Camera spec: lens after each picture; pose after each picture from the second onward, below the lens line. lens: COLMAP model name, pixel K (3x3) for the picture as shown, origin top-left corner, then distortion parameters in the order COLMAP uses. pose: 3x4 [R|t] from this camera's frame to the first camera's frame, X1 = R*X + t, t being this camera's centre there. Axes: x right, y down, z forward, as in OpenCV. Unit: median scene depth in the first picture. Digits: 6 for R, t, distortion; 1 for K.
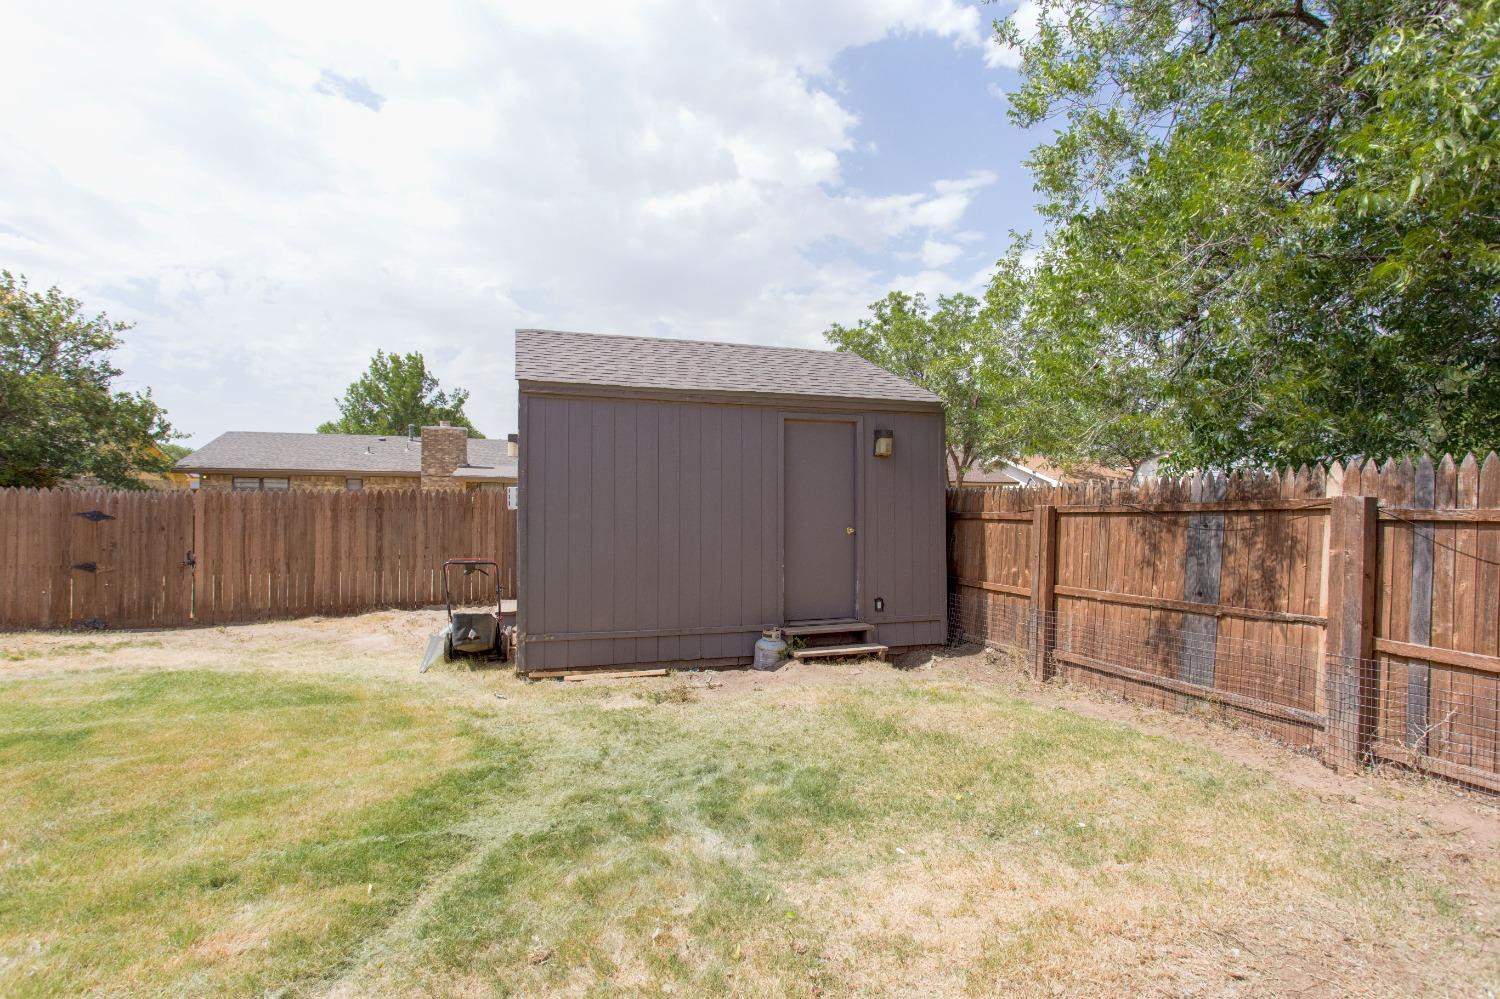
lens RADIAL K [[712.2, 0, 747.5], [0, 712.2, 499.0], [0, 0, 1]] dist [-0.003141, 0.005311]
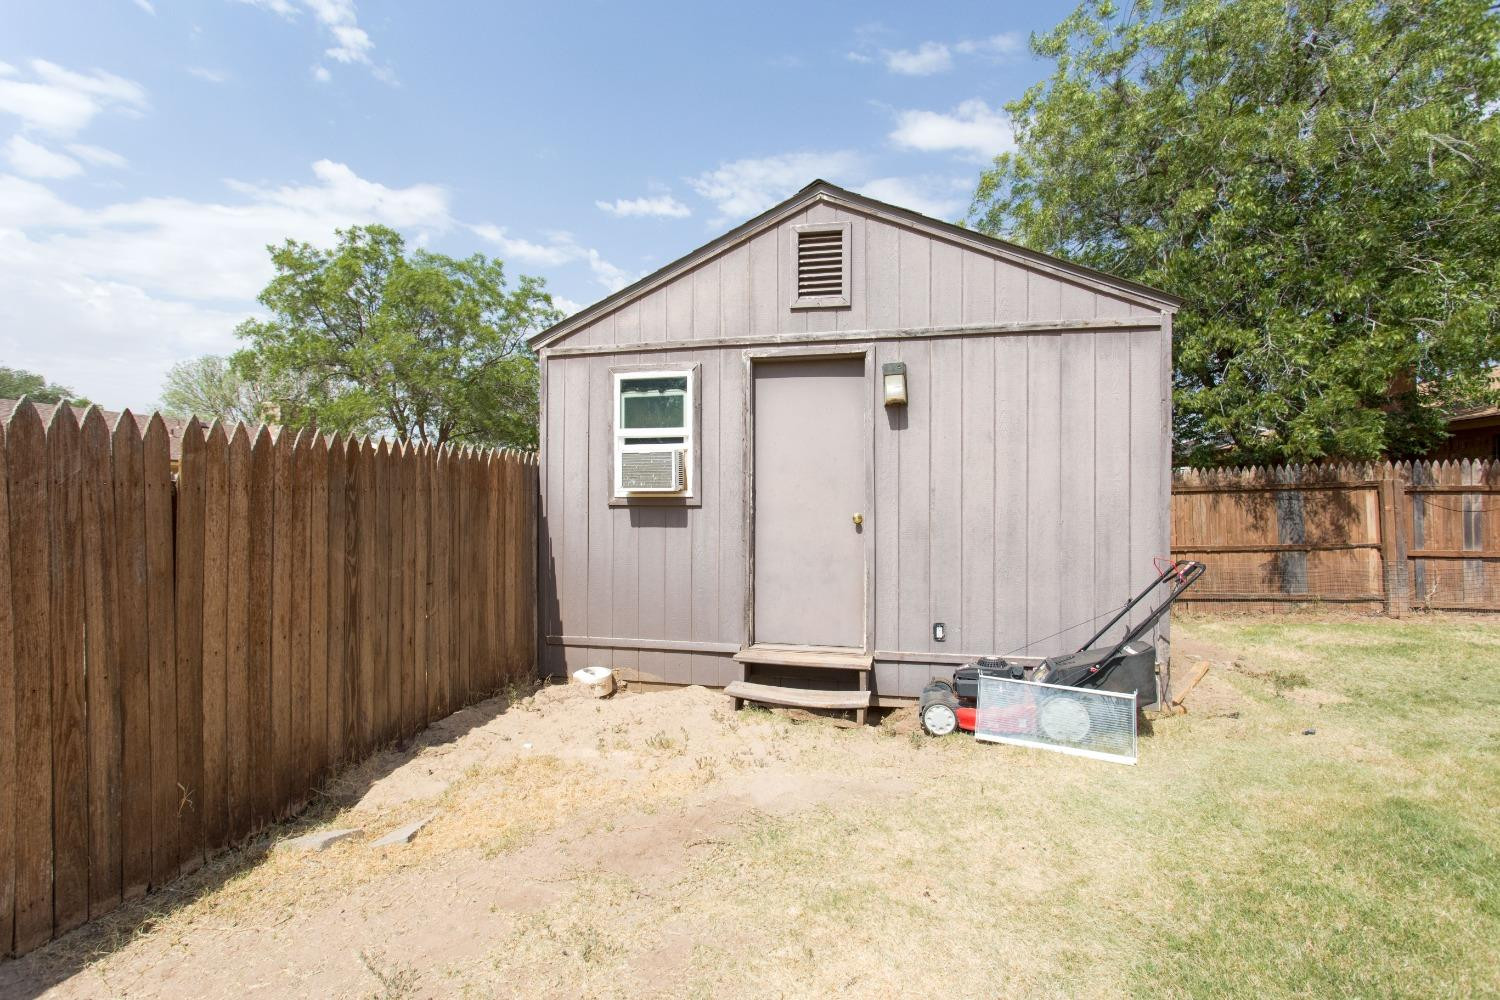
lens RADIAL K [[712.2, 0, 747.5], [0, 712.2, 499.5], [0, 0, 1]] dist [-0.003141, 0.005311]
pose [[0.500850, -0.003772, 0.865526, -0.829903], [-0.000019, 0.999990, 0.004368, 0.020180], [-0.865534, -0.002204, 0.500845, 0.733378]]
